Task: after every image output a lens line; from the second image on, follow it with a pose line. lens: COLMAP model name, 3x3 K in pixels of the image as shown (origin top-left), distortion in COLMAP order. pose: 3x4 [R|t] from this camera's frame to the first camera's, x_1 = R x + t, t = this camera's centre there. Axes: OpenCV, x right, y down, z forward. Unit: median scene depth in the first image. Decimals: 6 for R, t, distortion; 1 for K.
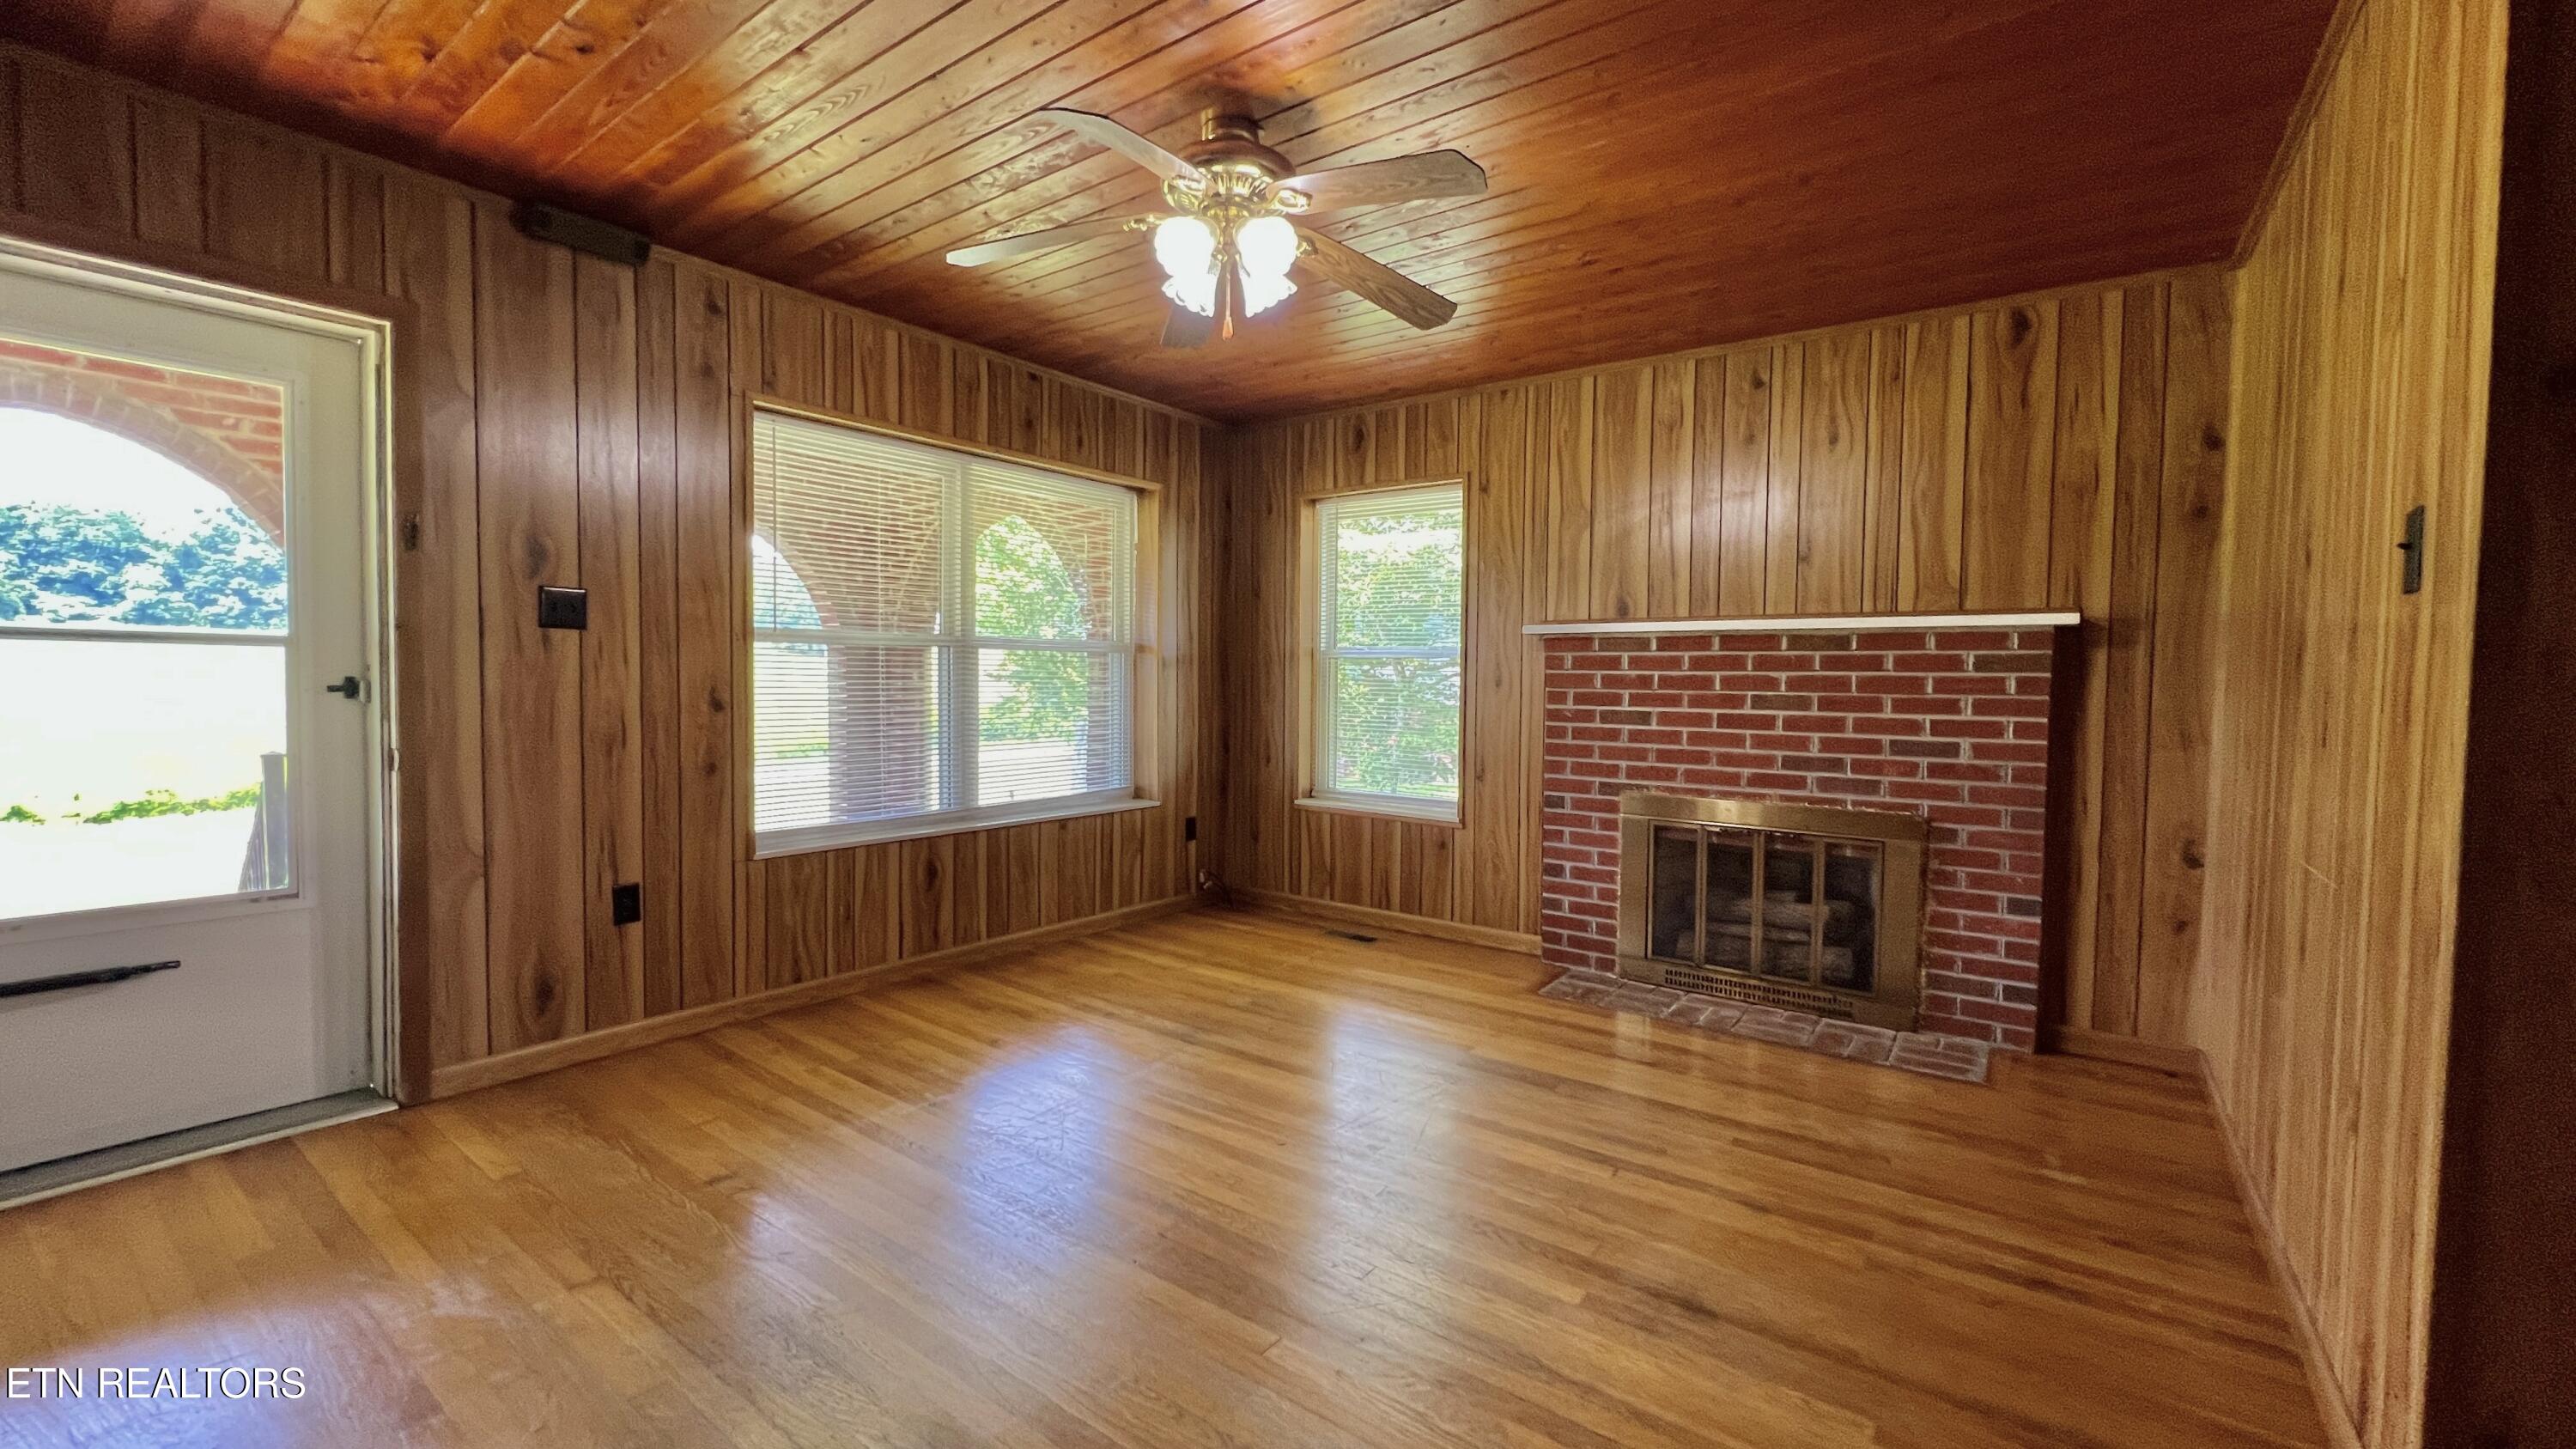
lens RADIAL K [[1024.2, 0, 1283.3], [0, 1024.2, 721.0], [0, 0, 1]] dist [-0.008337, -0.000579]
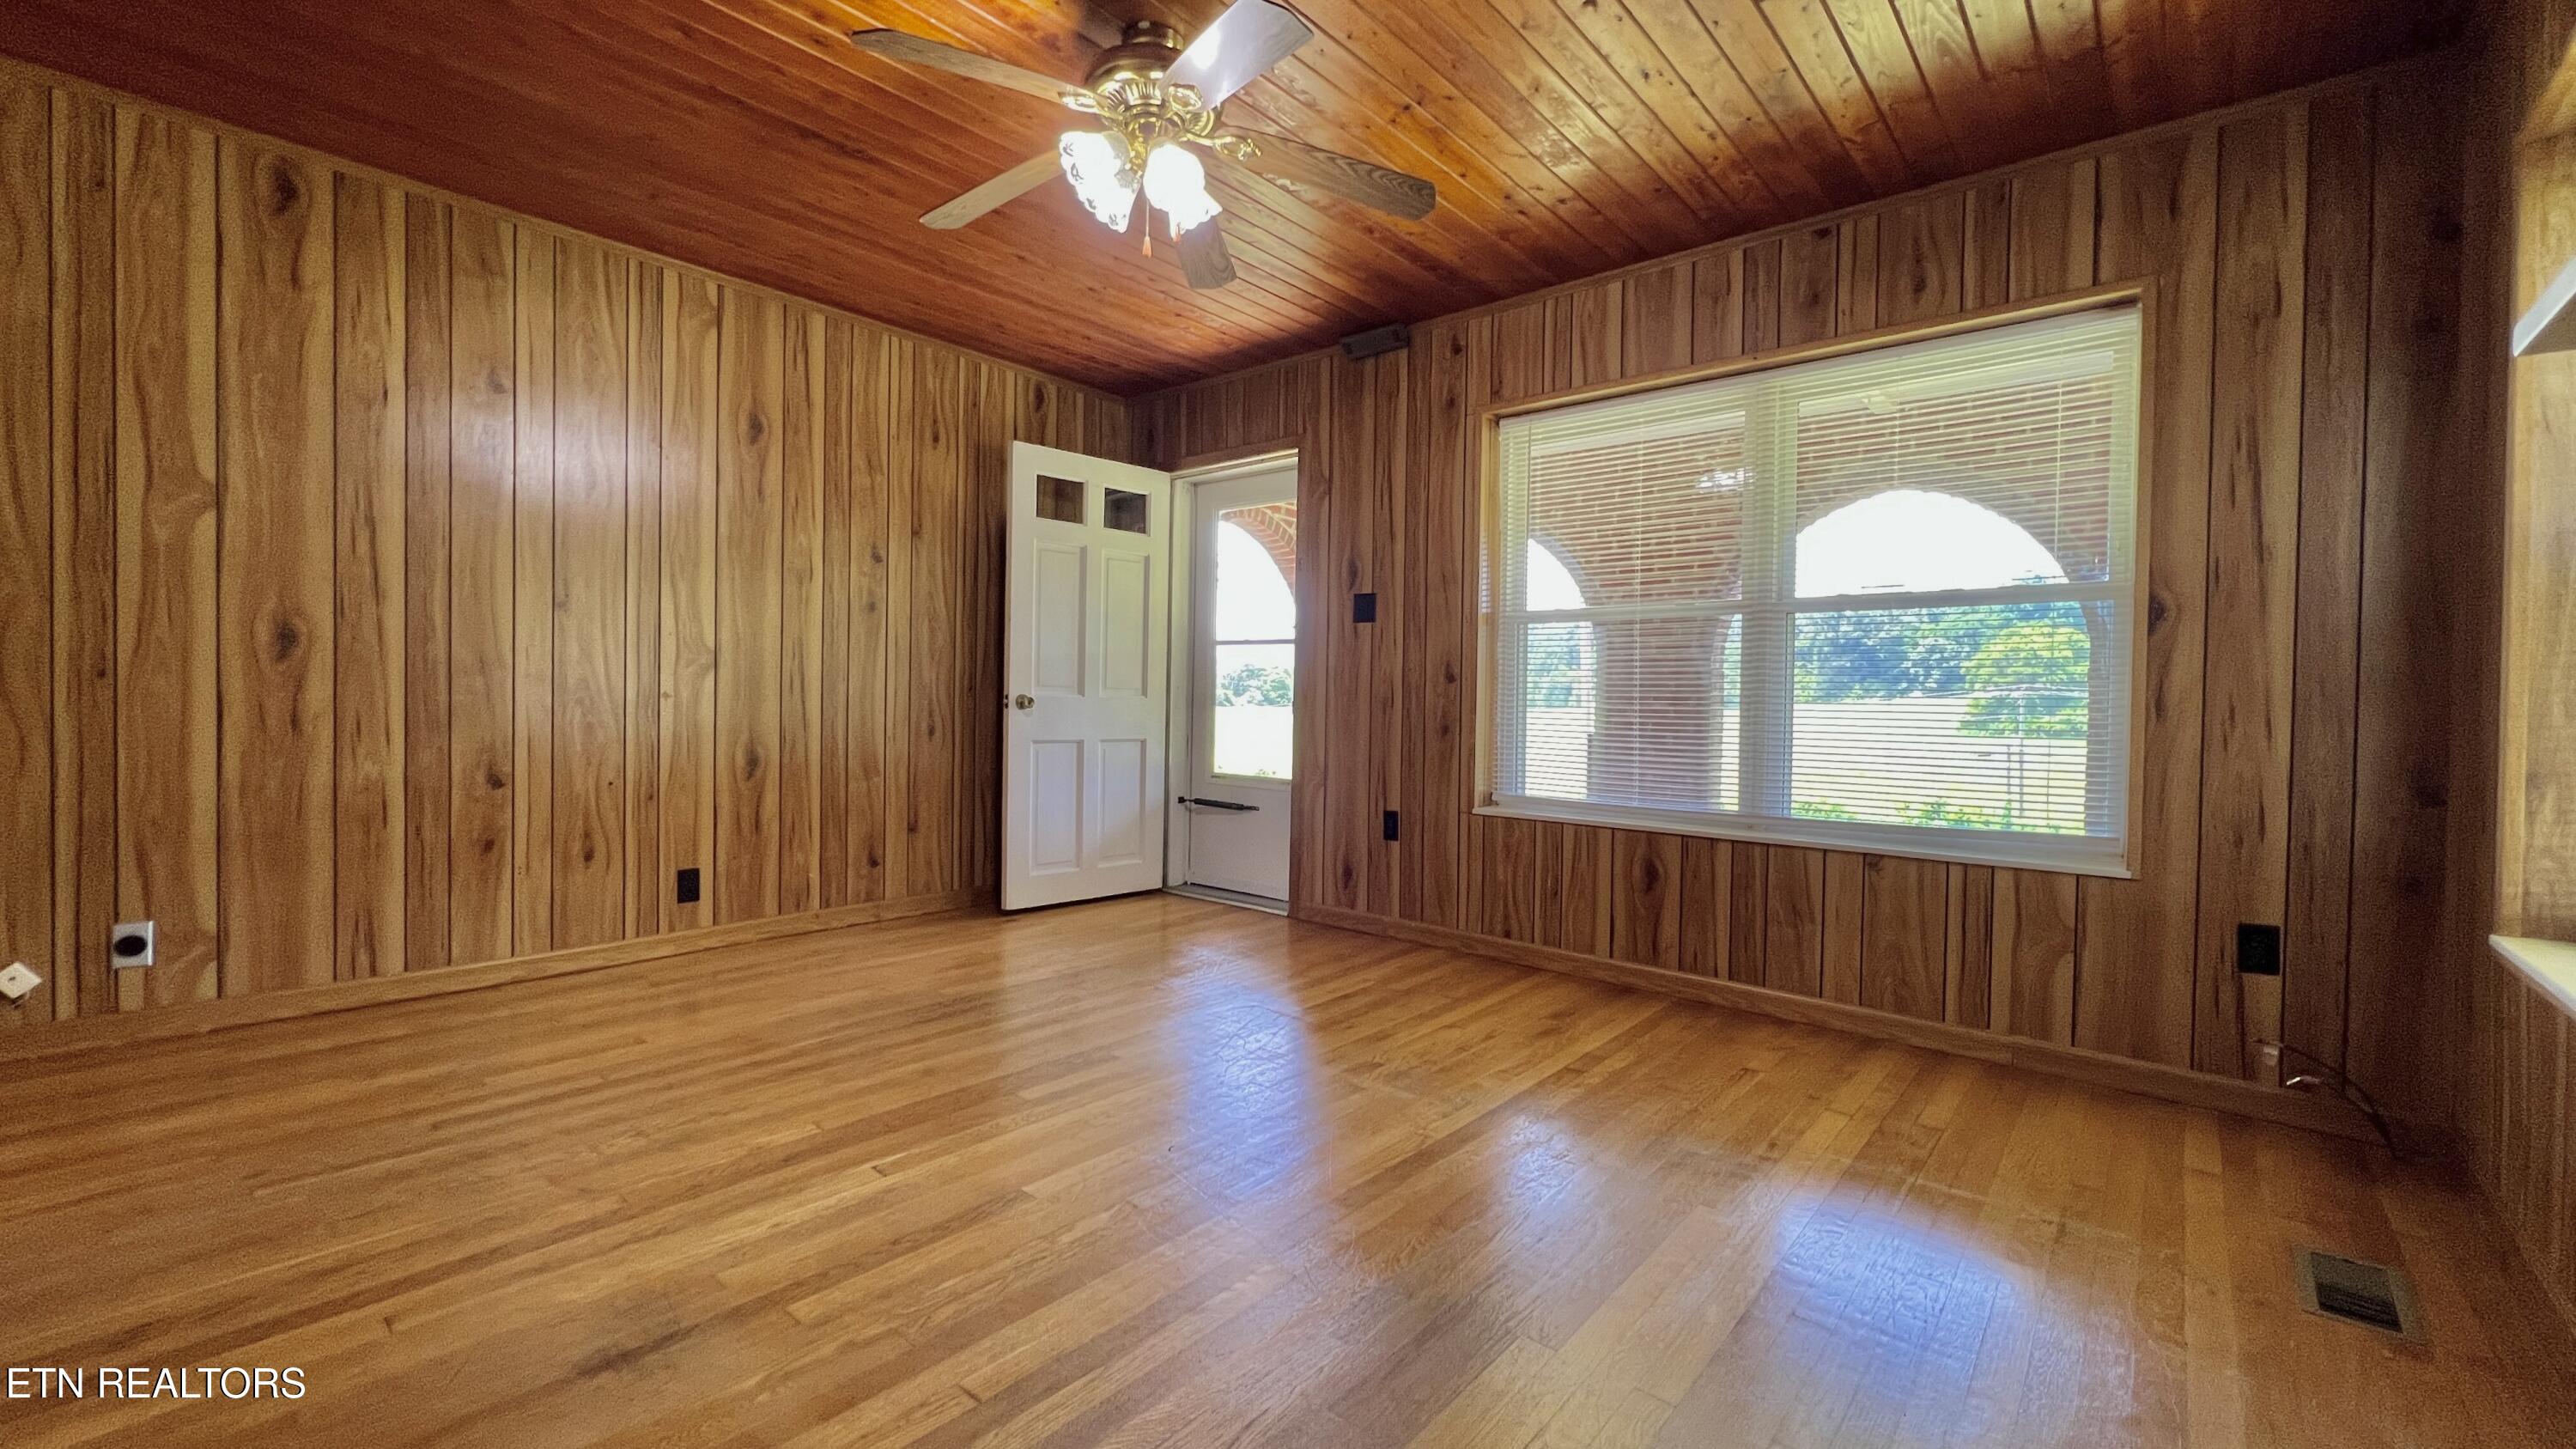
lens RADIAL K [[1024.2, 0, 1284.8], [0, 1024.2, 719.1], [0, 0, 1]] dist [-0.008337, -0.000579]
pose [[-0.074471, 0.003593, -0.997217, 0.601883], [-0.064315, 0.997894, 0.008398, 0.032879], [0.995147, 0.064761, -0.074084, 0.818607]]
